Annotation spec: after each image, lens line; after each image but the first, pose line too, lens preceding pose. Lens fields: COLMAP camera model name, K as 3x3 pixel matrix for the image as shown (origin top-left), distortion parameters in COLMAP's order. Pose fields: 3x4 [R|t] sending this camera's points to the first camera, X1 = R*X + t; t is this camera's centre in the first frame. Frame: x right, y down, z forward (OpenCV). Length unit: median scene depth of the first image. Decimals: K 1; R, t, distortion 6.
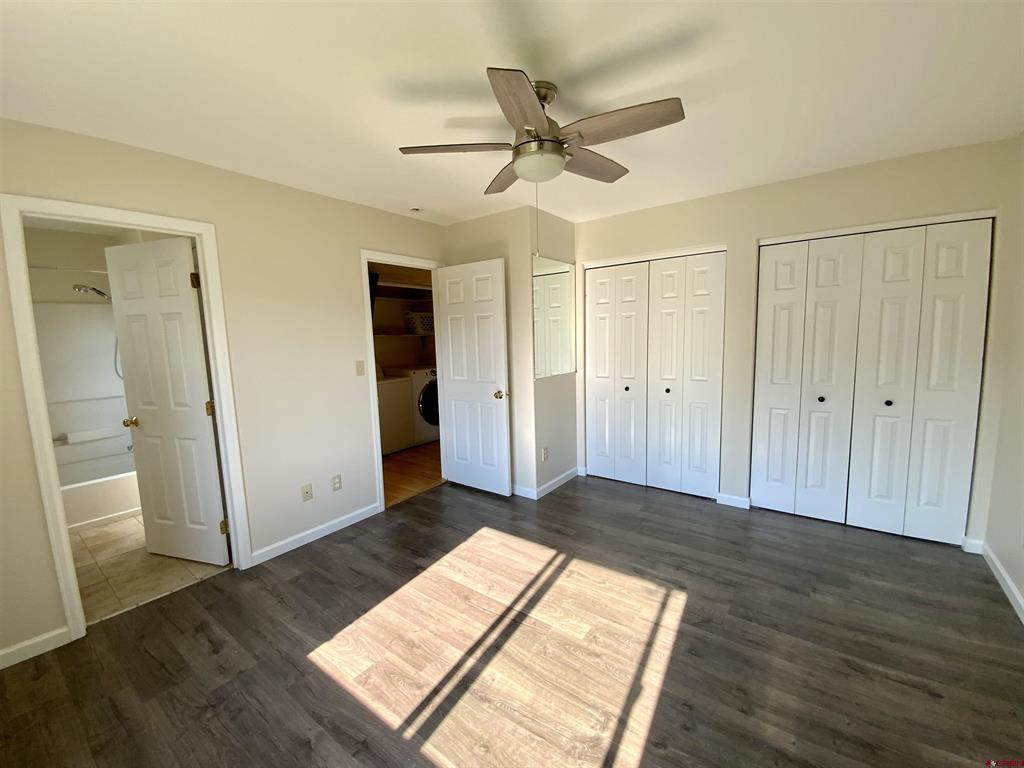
lens RADIAL K [[421.8, 0, 512.0], [0, 421.8, 384.0], [0, 0, 1]] dist [0.002701, -0.000112]
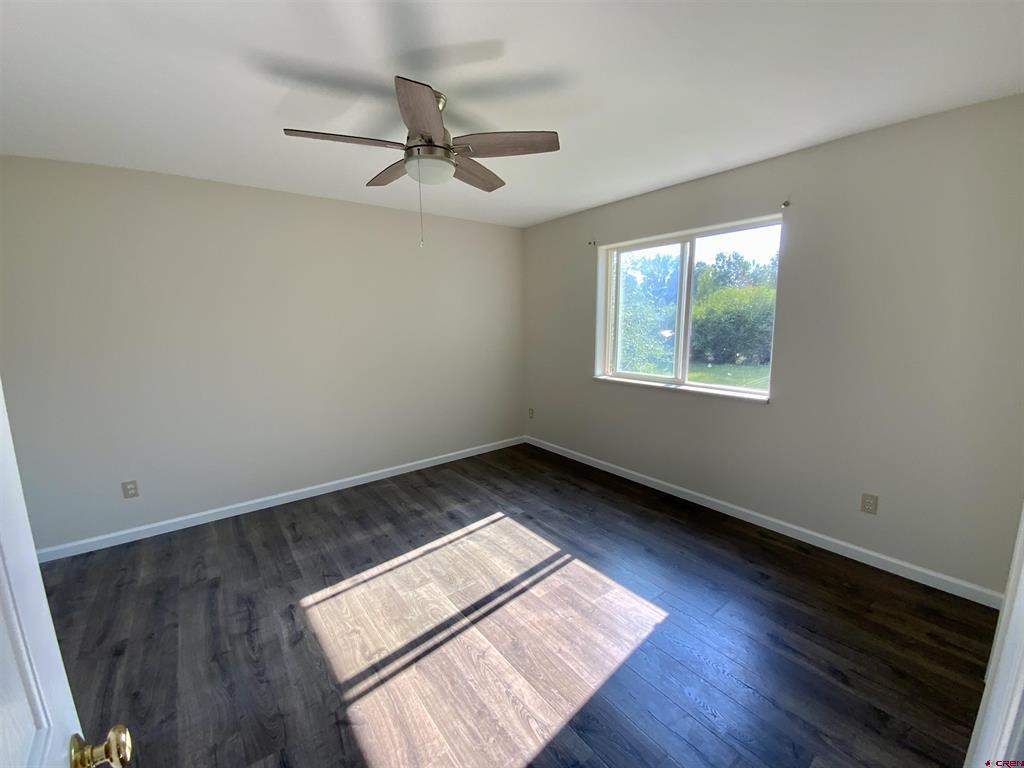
lens RADIAL K [[421.8, 0, 512.0], [0, 421.8, 384.0], [0, 0, 1]] dist [0.002701, -0.000112]
pose [[-0.962072, 0.005131, 0.272746, -0.369339], [0.078272, 0.962976, 0.257976, -0.225756], [-0.261324, 0.269540, -0.926854, 1.826515]]
